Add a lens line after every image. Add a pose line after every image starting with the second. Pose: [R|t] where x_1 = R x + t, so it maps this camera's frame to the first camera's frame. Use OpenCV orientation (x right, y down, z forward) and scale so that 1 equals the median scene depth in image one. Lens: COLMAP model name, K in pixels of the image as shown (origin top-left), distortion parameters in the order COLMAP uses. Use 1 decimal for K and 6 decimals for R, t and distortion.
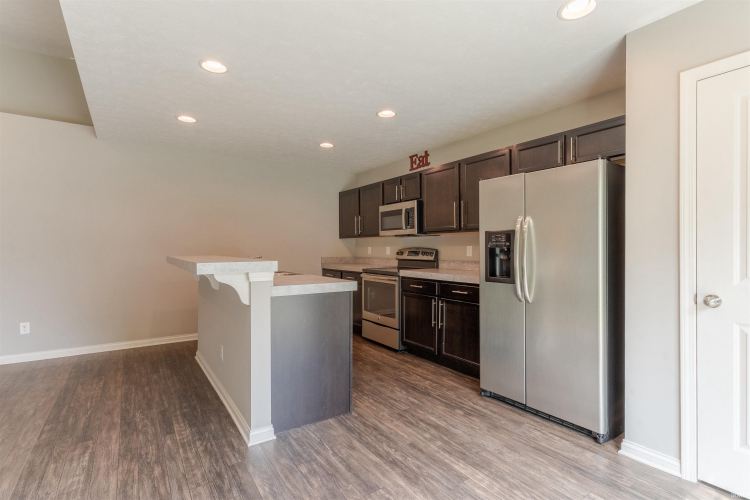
lens RADIAL K [[348.5, 0, 373.6], [0, 348.5, 273.8], [0, 0, 1]] dist [-0.005772, 0.002464]
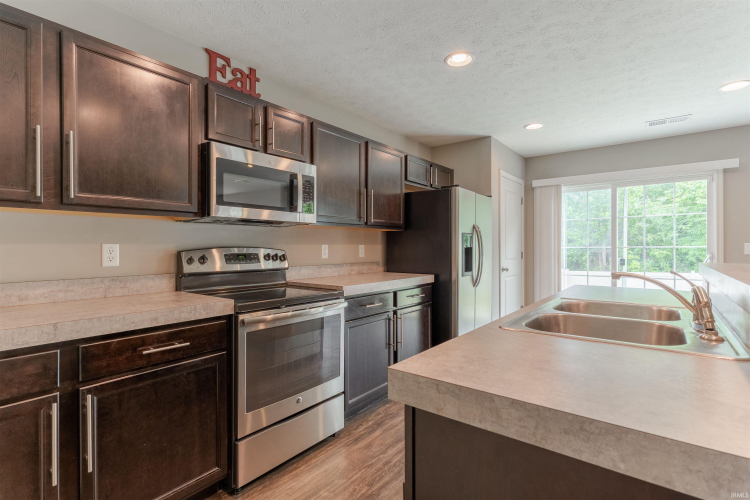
lens RADIAL K [[365.5, 0, 381.1], [0, 365.5, 246.3], [0, 0, 1]] dist [0.004093, 0.001047]
pose [[-0.318395, 0.003125, 0.947953, -0.458346], [0.067010, 0.997567, 0.019218, -0.072707], [-0.945587, 0.069641, -0.317830, 1.010391]]
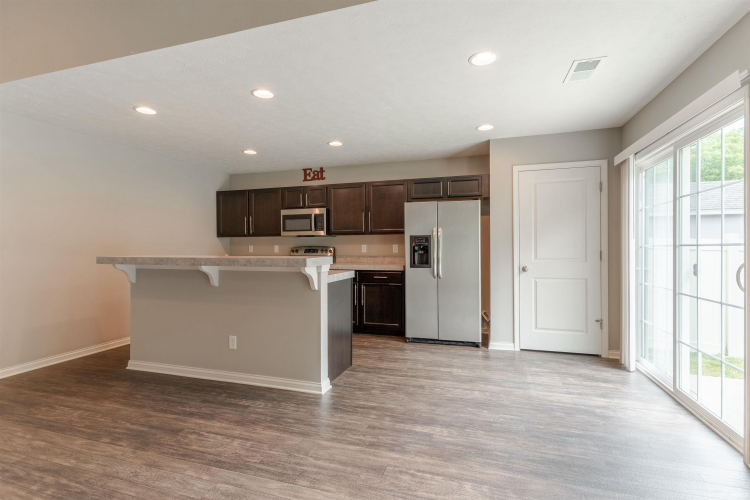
lens RADIAL K [[365.5, 0, 375.0], [0, 365.5, 256.8], [0, 0, 1]] dist [0.004093, 0.001047]
pose [[0.787294, -0.019698, 0.616263, -0.506242], [0.044077, 0.998730, -0.024387, 0.003949], [-0.615000, 0.046363, 0.787163, -0.126203]]
